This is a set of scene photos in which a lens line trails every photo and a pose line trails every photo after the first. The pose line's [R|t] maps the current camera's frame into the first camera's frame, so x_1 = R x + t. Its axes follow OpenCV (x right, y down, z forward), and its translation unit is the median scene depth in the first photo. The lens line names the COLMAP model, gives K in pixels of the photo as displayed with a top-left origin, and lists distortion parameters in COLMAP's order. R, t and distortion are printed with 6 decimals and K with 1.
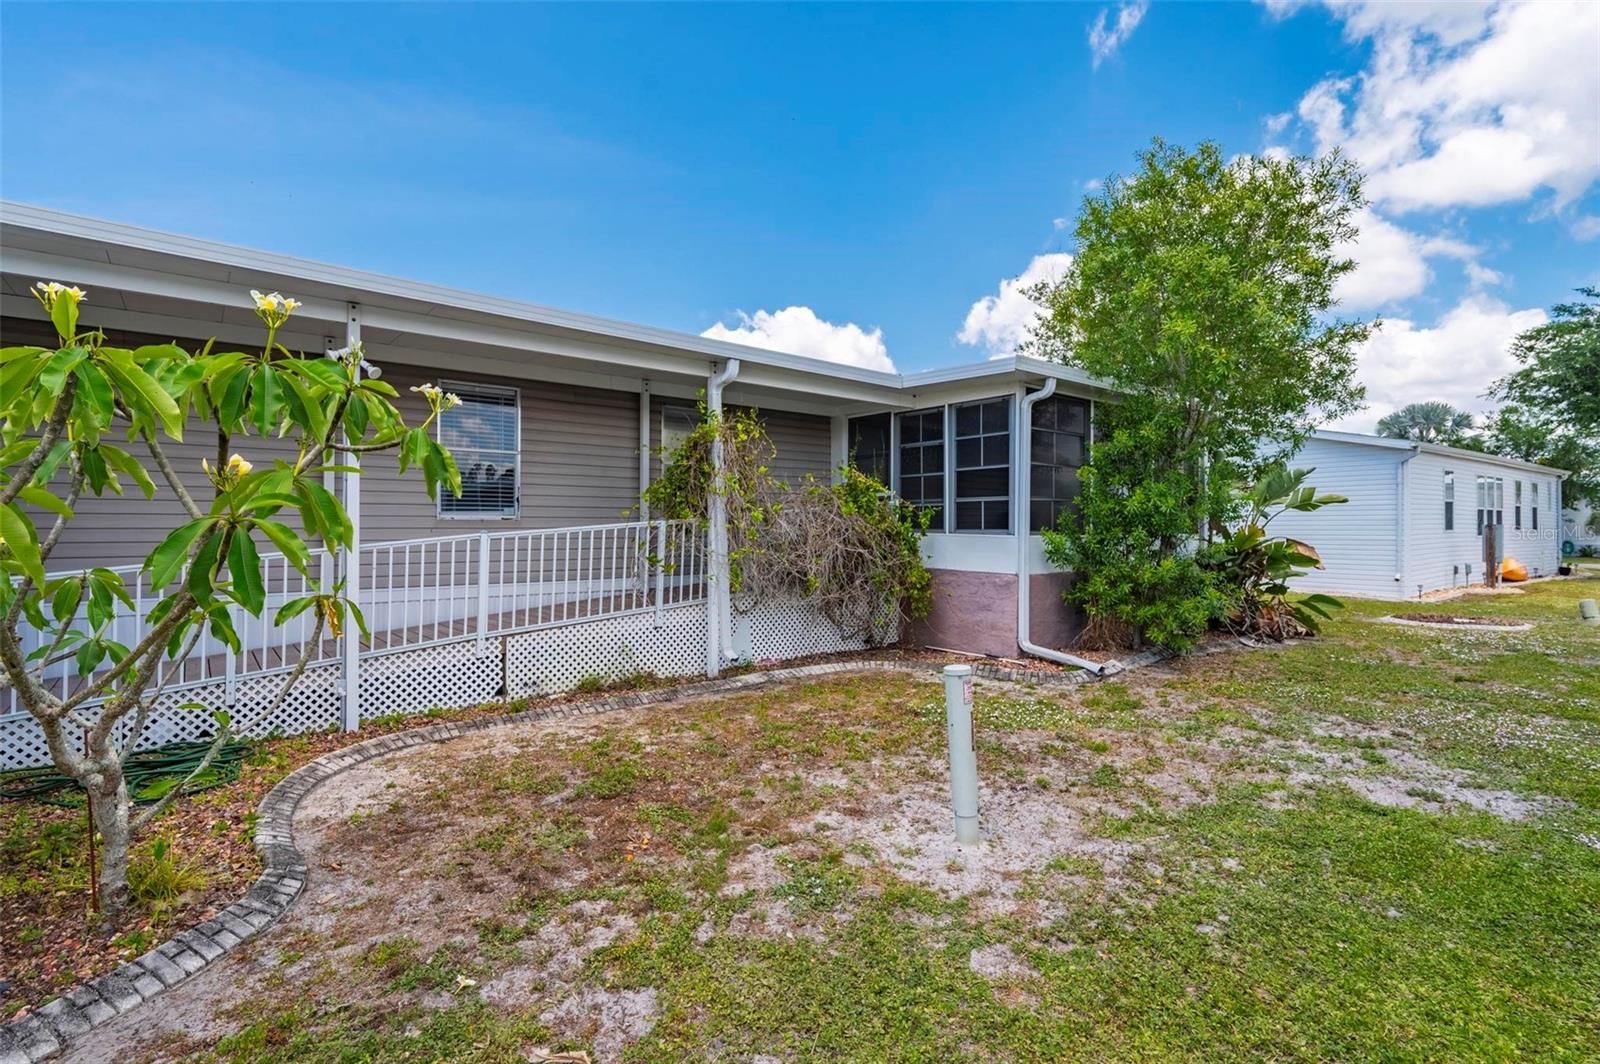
lens RADIAL K [[754.8, 0, 803.8], [0, 754.8, 525.9], [0, 0, 1]] dist [-0.000252, -0.000497]
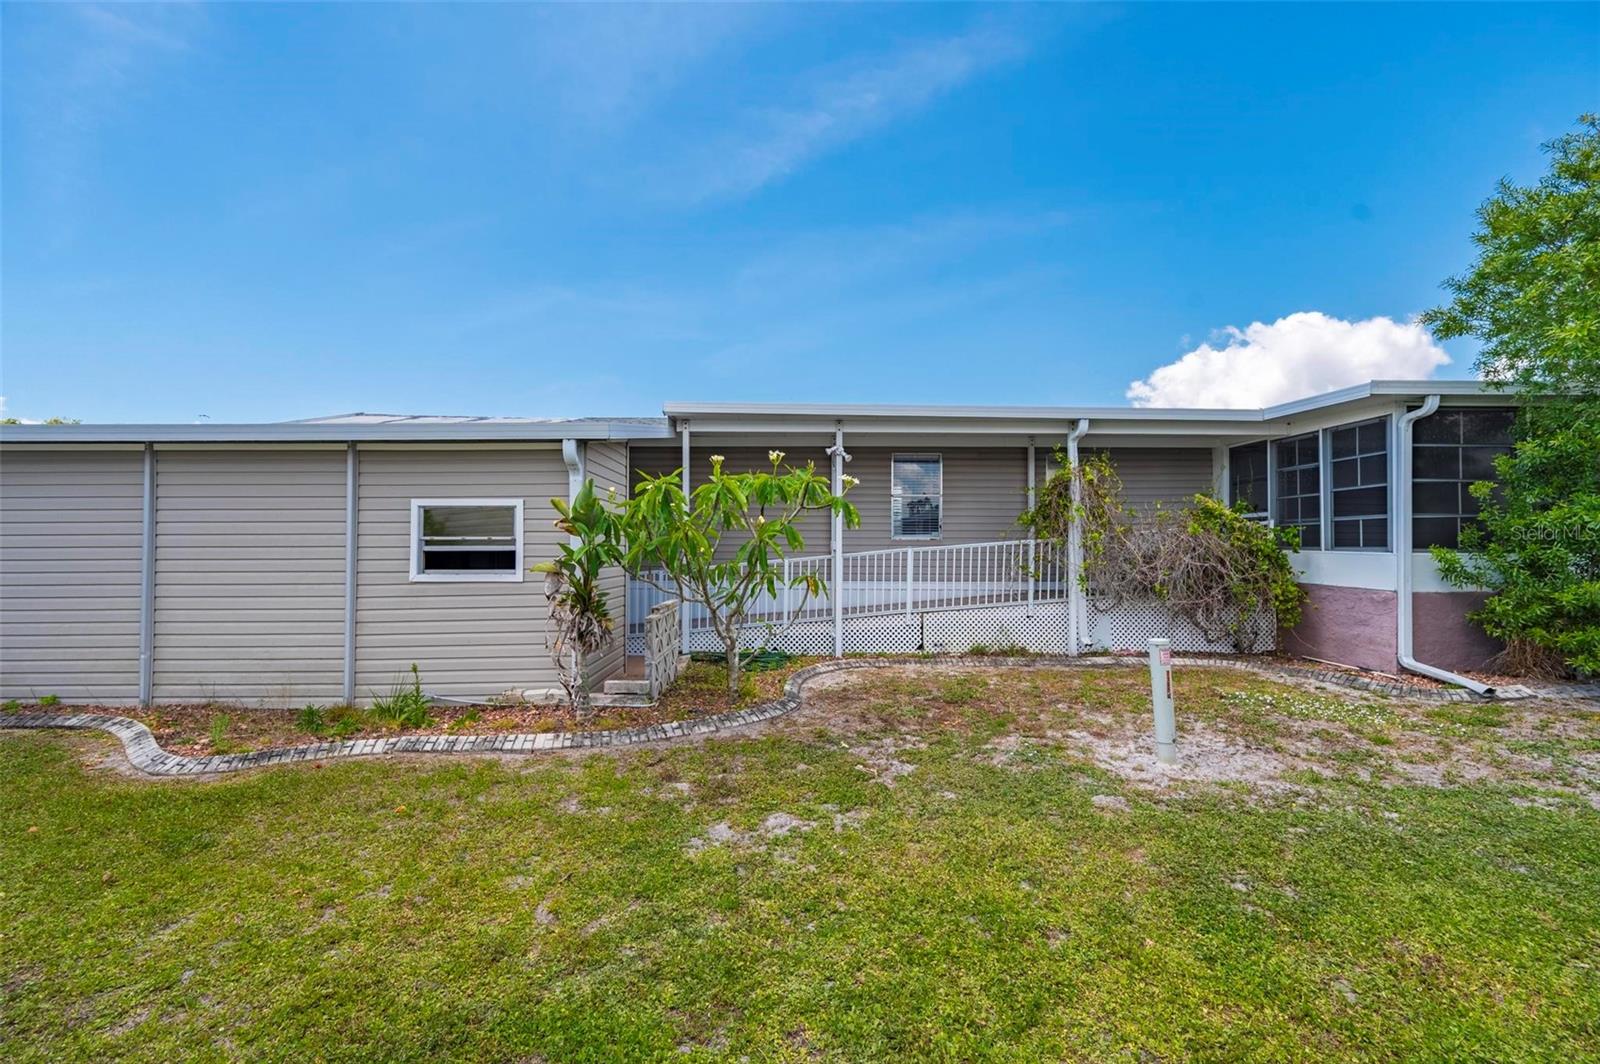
lens RADIAL K [[635.3, 0, 802.8], [0, 635.3, 534.8], [0, 0, 1]] dist [-0.000179, -0.000267]
pose [[0.786180, -0.010307, -0.617911, 0.210931], [0.000028, 0.999862, -0.016643, 0.003175], [0.617997, 0.013067, 0.786072, -0.191649]]
